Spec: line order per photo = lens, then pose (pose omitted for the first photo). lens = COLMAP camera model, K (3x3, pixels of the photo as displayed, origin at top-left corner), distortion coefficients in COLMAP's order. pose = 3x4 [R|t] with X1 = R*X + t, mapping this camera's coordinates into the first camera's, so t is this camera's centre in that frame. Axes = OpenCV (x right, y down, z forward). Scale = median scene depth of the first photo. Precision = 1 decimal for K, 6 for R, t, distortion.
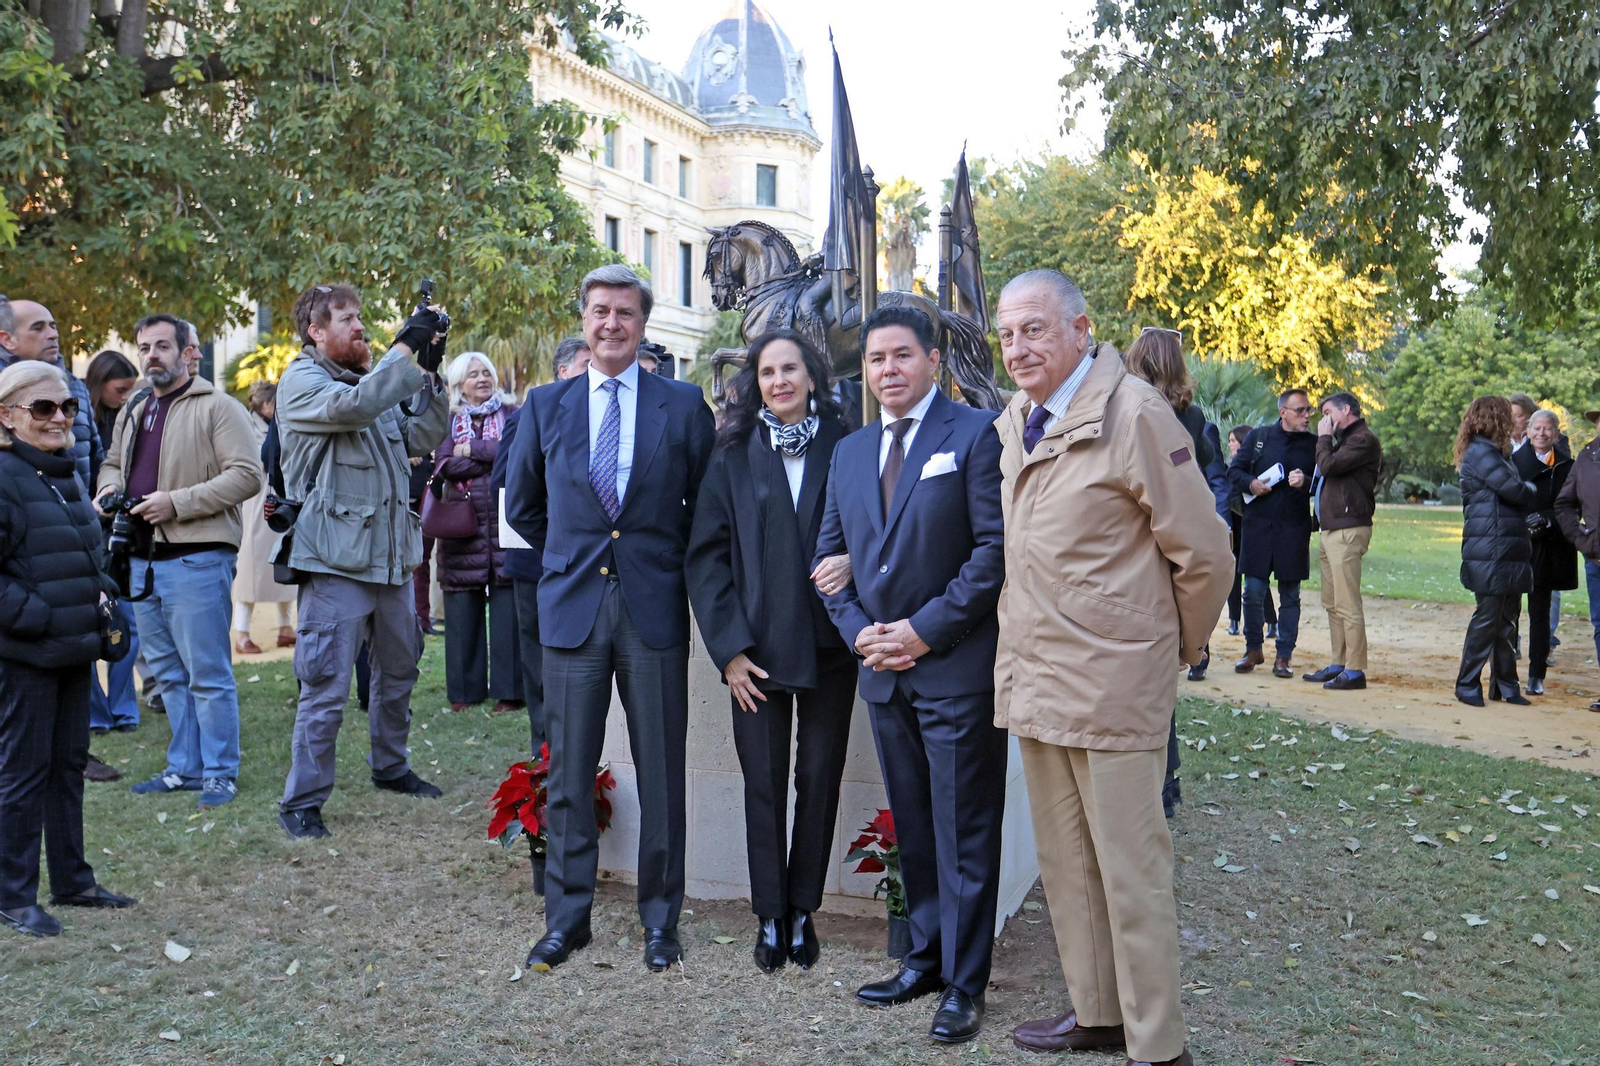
lens RADIAL K [[1527.5, 0, 800.0], [0, 1527.5, 533.0], [0, 0, 1]] dist [0.002215, 0.007056]
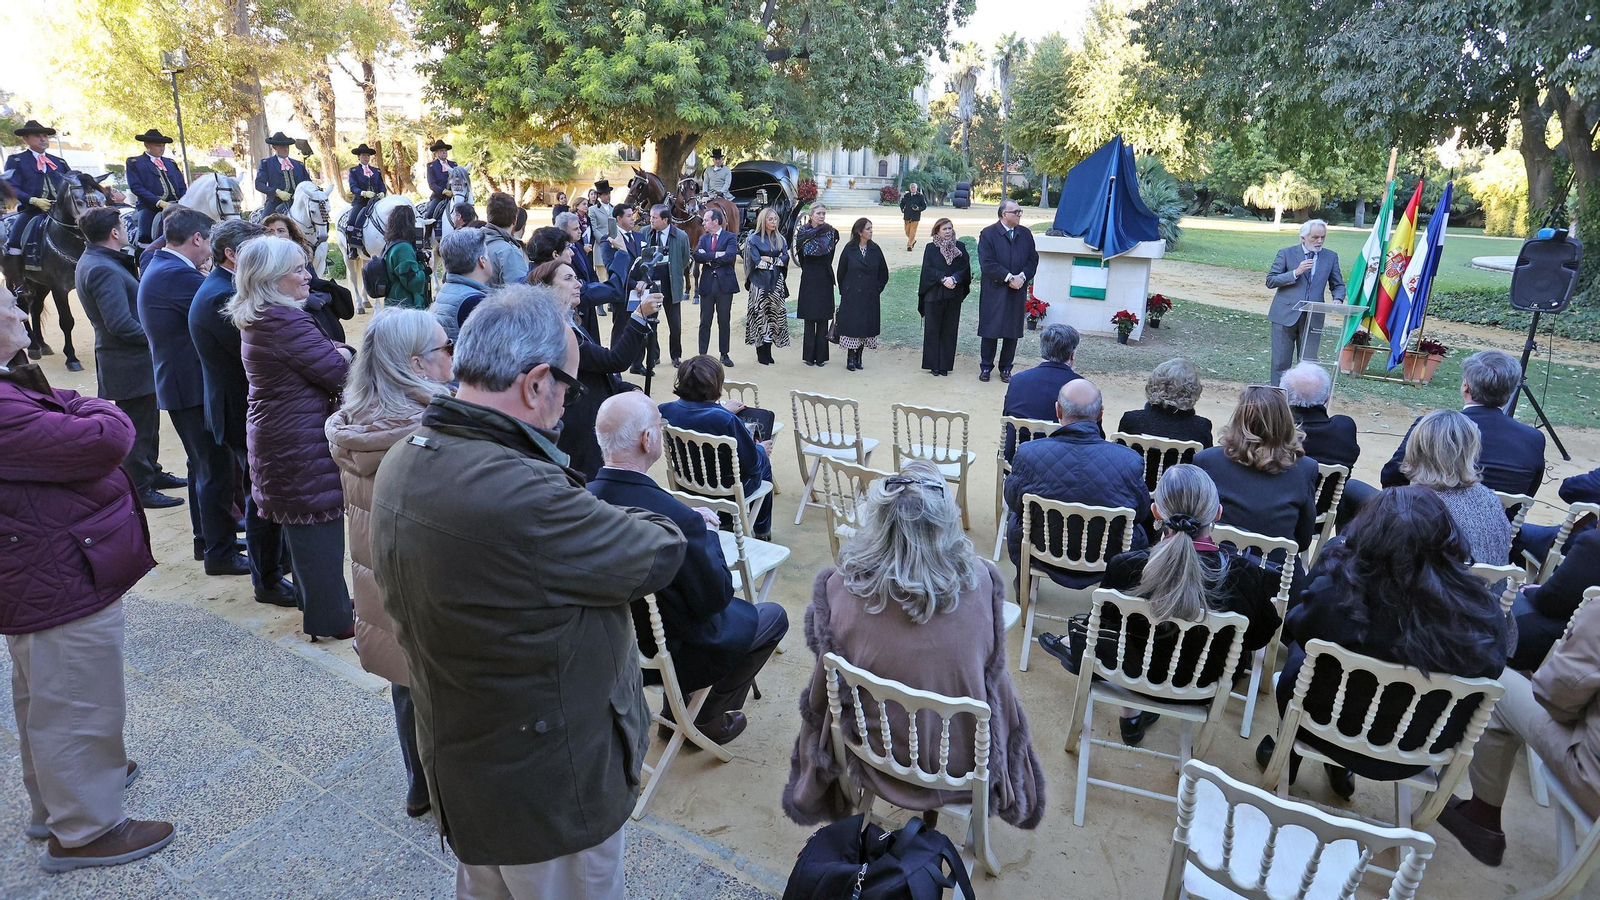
lens RADIAL K [[796.5, 0, 781.7], [0, 796.5, 365.6], [0, 0, 1]] dist [-0.046073, 0.000674]
pose [[0.993081, 0.046735, -0.107727, -0.079937], [-0.025659, 0.981583, 0.189307, -0.009012], [0.114590, -0.185233, 0.975991, -0.174134]]
